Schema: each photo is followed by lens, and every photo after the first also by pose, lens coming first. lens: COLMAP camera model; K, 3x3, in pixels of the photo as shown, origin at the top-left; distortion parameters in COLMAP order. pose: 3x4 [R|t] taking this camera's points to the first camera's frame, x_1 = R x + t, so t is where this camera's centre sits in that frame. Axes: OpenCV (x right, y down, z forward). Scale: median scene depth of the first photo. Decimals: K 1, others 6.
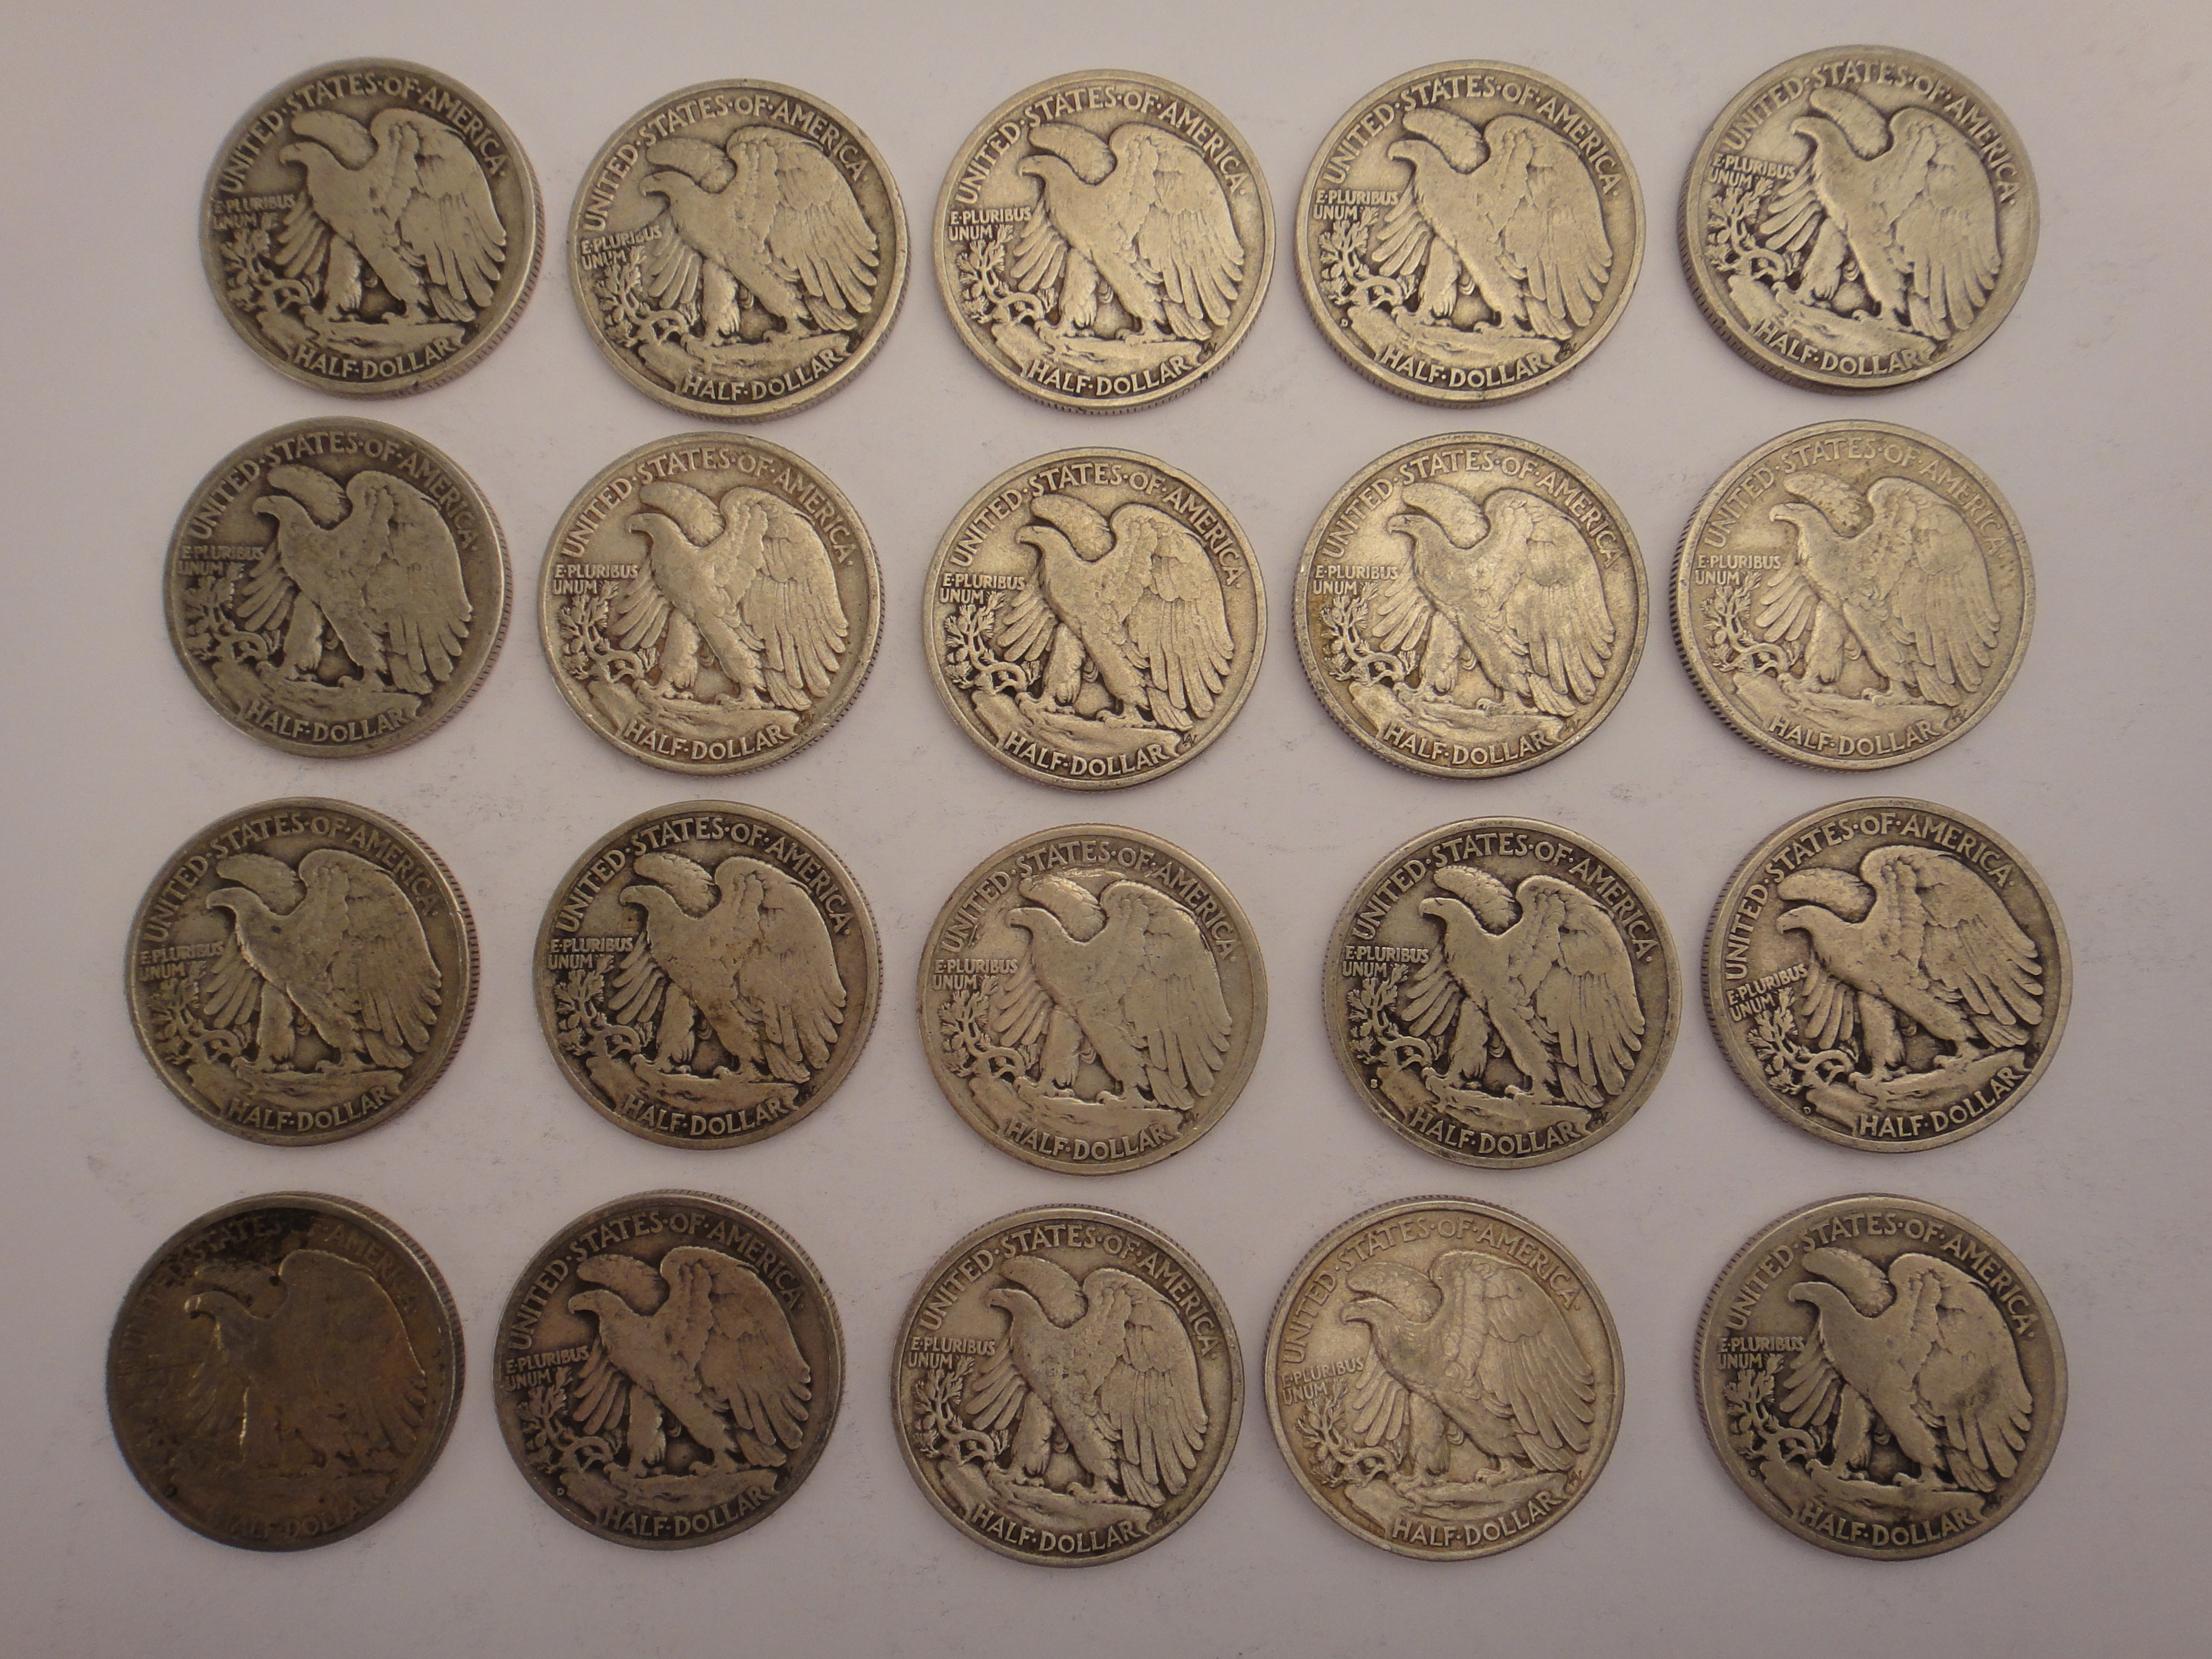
lens RADIAL K [[1455.1, 0, 991.0], [0, 1455.1, 743.1], [0, 0, 1]] dist [0.026787, -0.010621]
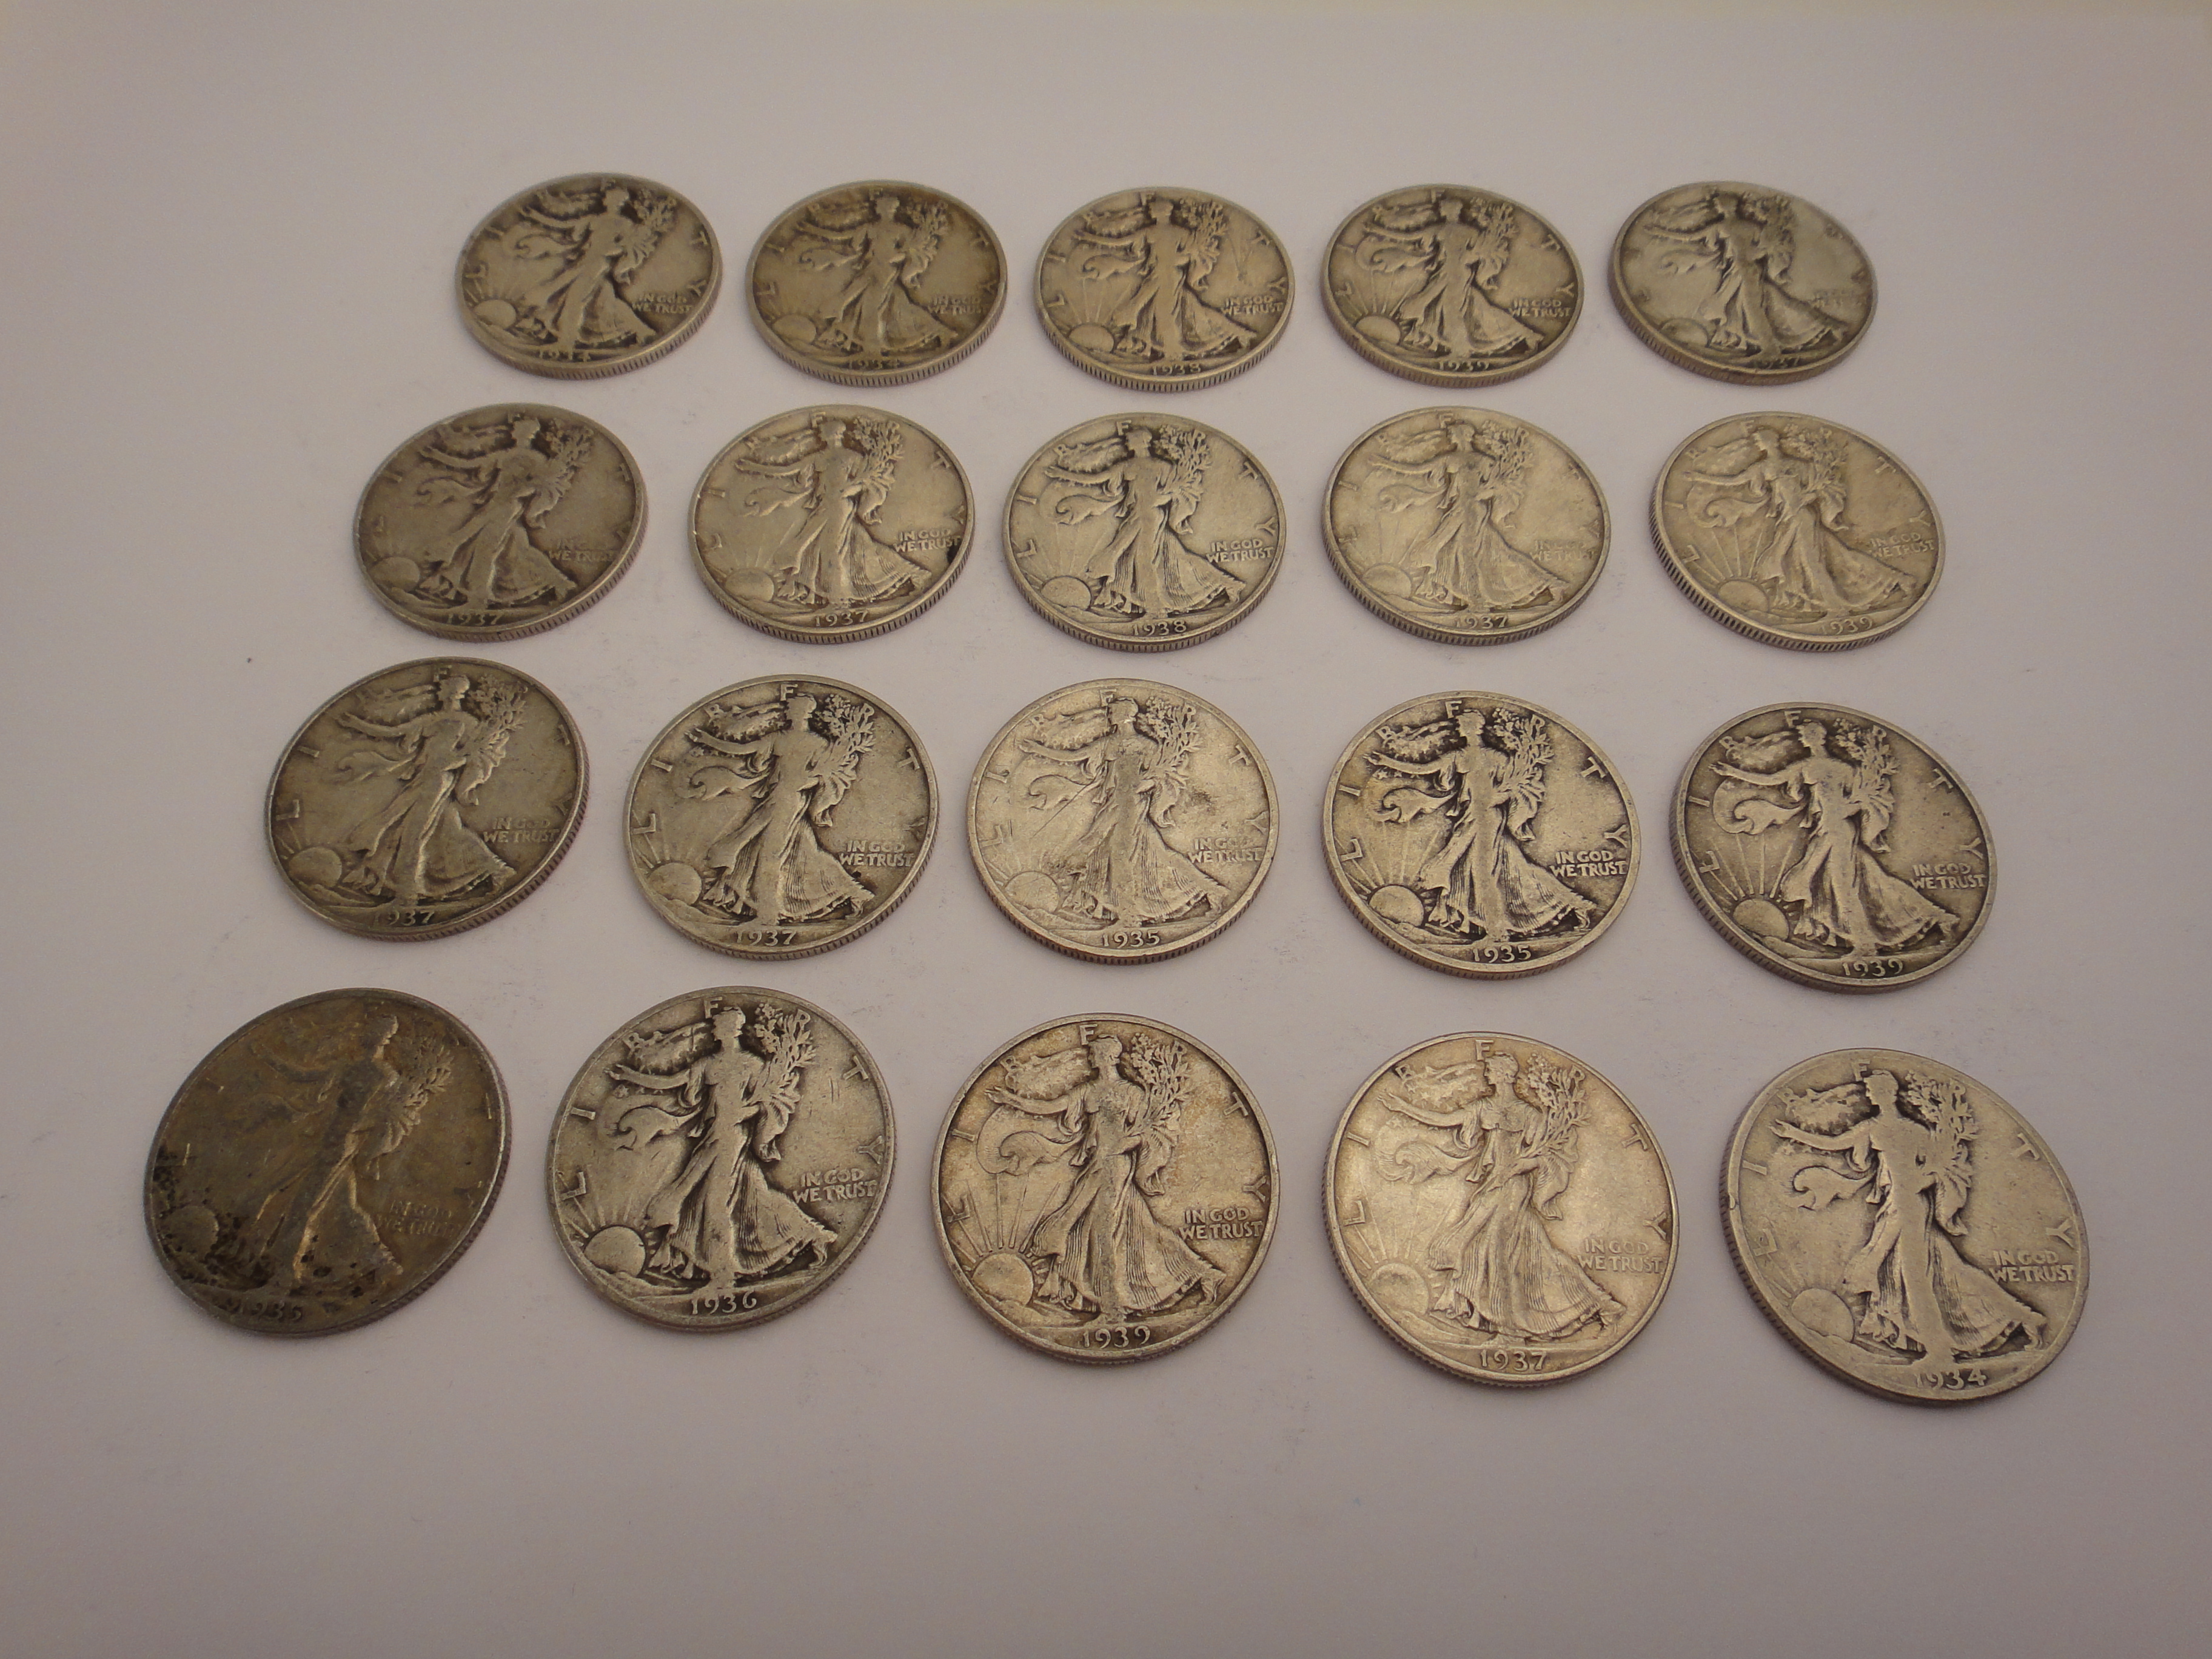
lens RADIAL K [[1455.1, 0, 1019.1], [0, 1455.1, 830.8], [0, 0, 1]] dist [0.026787, -0.010621]
pose [[0.998745, 0.050000, 0.002723, -0.024233], [-0.046285, 0.942546, -0.330853, 0.521645], [-0.019109, 0.330312, 0.943678, -0.038613]]
